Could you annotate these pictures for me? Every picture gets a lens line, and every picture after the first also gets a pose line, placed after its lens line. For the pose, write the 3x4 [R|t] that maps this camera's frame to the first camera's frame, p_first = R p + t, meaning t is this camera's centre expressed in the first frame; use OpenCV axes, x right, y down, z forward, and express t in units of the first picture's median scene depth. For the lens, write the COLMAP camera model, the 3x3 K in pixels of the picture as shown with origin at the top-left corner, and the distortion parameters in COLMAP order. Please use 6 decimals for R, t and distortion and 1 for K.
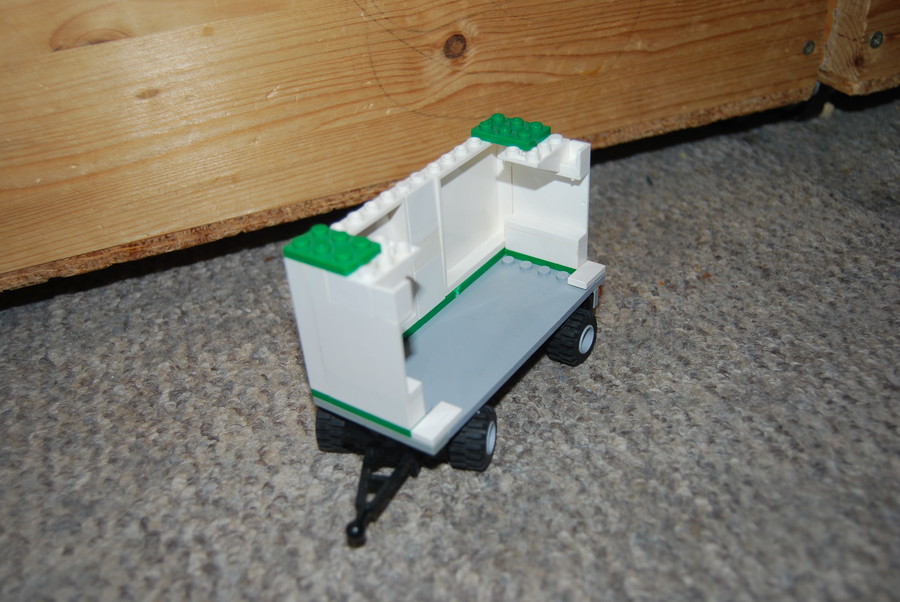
lens RADIAL K [[875.4, 0, 450.0], [0, 875.4, 301.0], [0, 0, 1]] dist [-0.087837, 0.027335]
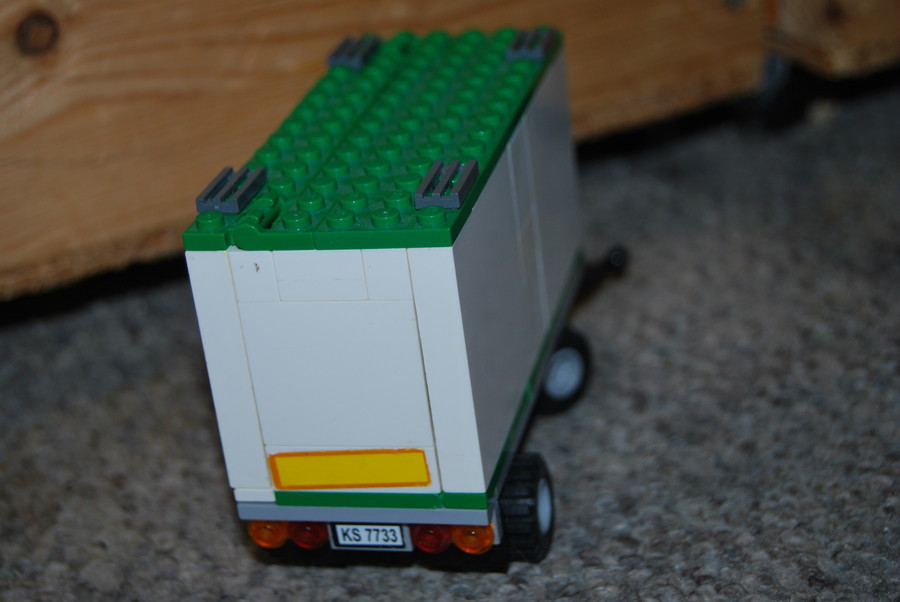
lens RADIAL K [[1733.7, 0, 450.0], [0, 1733.7, 301.0], [0, 0, 1]] dist [-0.011761, -0.197014]
pose [[0.996600, -0.071049, 0.041730, 0.241098], [0.076741, 0.984756, -0.156095, 0.074940], [-0.030004, 0.158767, 0.986860, -0.073045]]
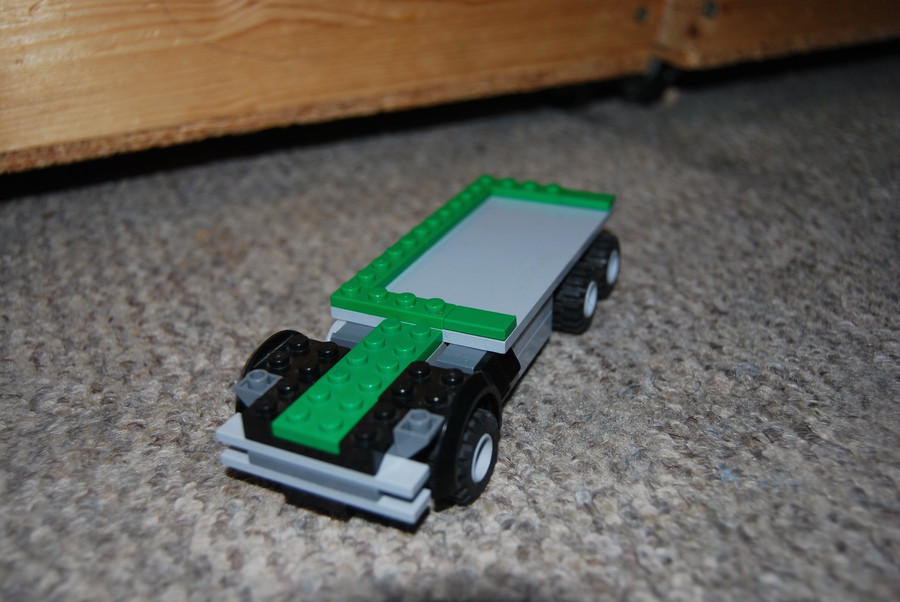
lens RADIAL K [[864.6, 0, 450.0], [0, 864.6, 301.0], [0, 0, 1]] dist [-0.079376, 0.004373]
pose [[0.993992, 0.000870, 0.109445, 0.134241], [0.010460, 0.994636, -0.102906, 0.168515], [-0.108947, 0.103433, 0.988652, 0.142852]]
